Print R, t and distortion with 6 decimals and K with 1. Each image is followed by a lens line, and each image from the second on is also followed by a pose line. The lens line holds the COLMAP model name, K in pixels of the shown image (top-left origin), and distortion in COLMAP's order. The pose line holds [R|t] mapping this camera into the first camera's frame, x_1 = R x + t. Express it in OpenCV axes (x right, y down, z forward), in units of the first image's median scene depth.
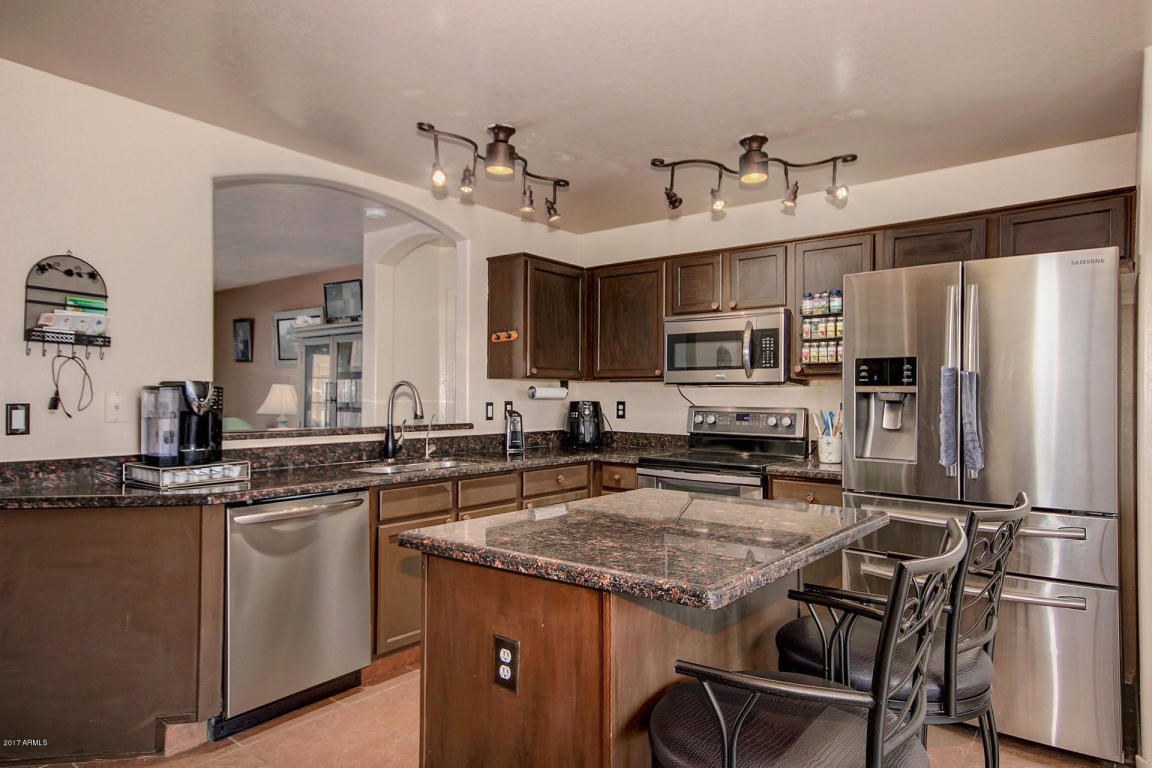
lens RADIAL K [[682.1, 0, 574.6], [0, 682.1, 387.7], [0, 0, 1]] dist [0.023827, 0.000002]
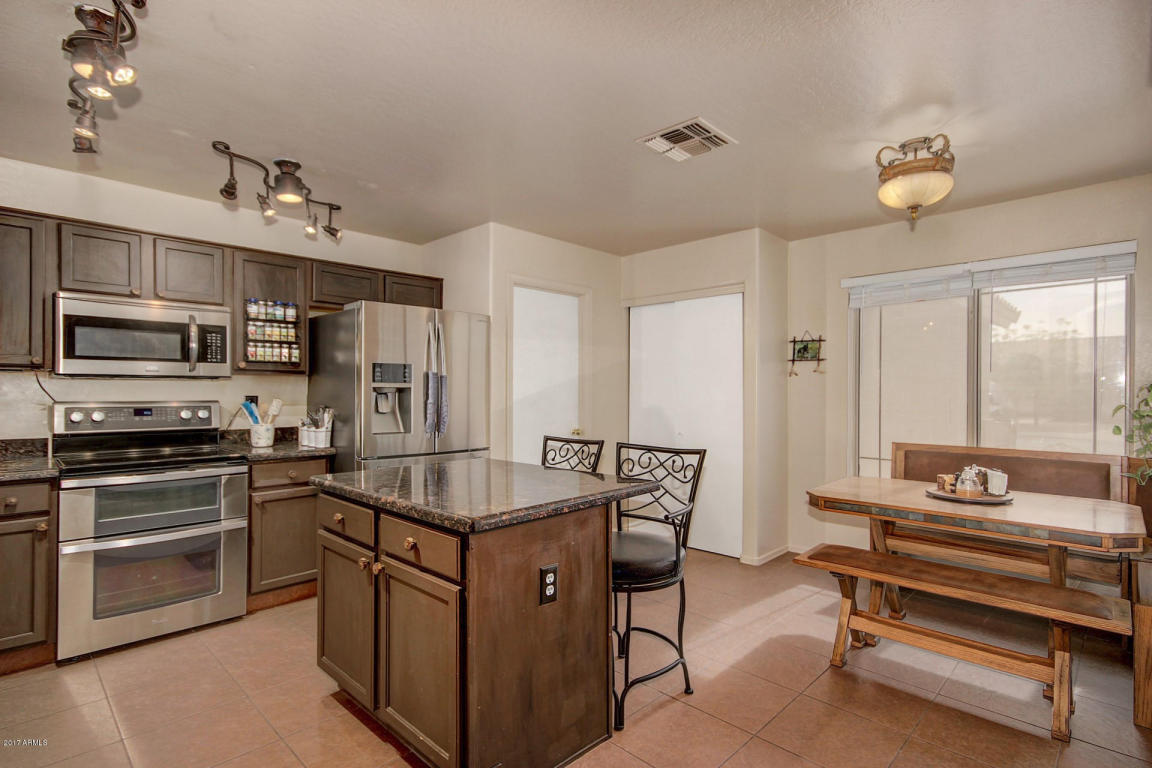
lens RADIAL K [[575.3, 0, 576.0], [0, 575.3, 384.0], [0, 0, 1]] dist [0.019761, -0.012256]
pose [[0.106497, 0.008168, 0.994279, -0.553540], [-0.013778, 0.999882, -0.006738, 0.001983], [-0.994218, -0.012982, 0.106597, 0.363909]]
